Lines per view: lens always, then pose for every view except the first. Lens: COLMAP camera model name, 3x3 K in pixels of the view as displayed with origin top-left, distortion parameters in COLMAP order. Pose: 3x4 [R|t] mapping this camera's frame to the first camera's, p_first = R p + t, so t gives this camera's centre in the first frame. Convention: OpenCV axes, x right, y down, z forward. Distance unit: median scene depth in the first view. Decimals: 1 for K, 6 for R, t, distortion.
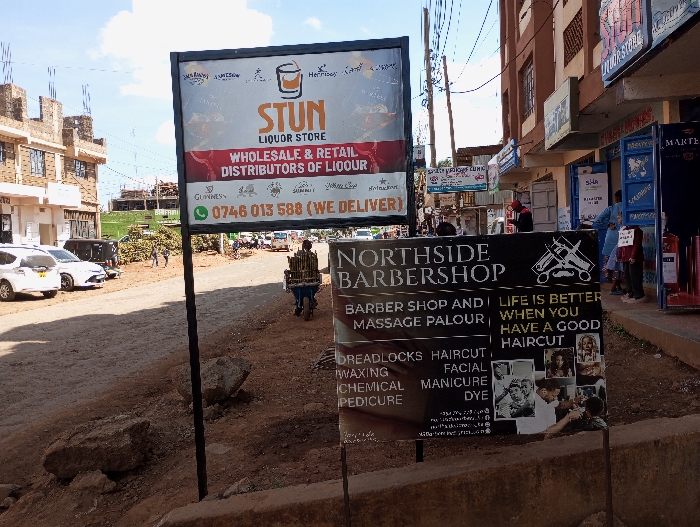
lens RADIAL K [[580.2, 0, 350.4], [0, 580.2, 263.5], [0, 0, 1]] dist [0.057897, -0.065879]
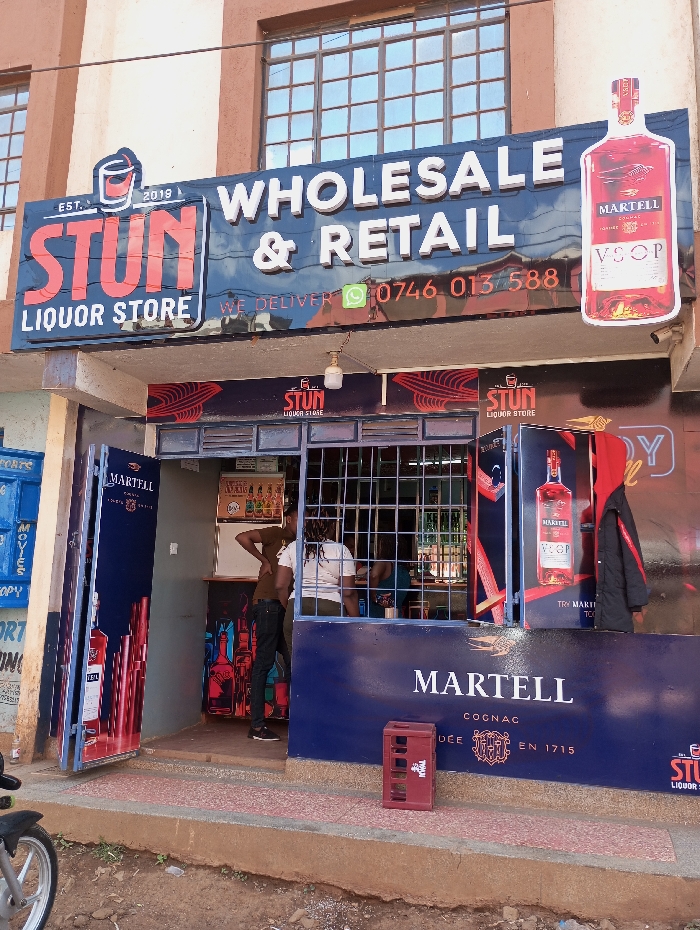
lens RADIAL K [[770.8, 0, 347.7], [0, 770.8, 461.6], [0, 0, 1]] dist [0.057897, -0.065879]
pose [[0.177706, 0.216905, 0.959882, -0.465358], [-0.004258, 0.975567, -0.219661, -0.113334], [-0.984074, 0.034948, 0.174288, 1.510980]]
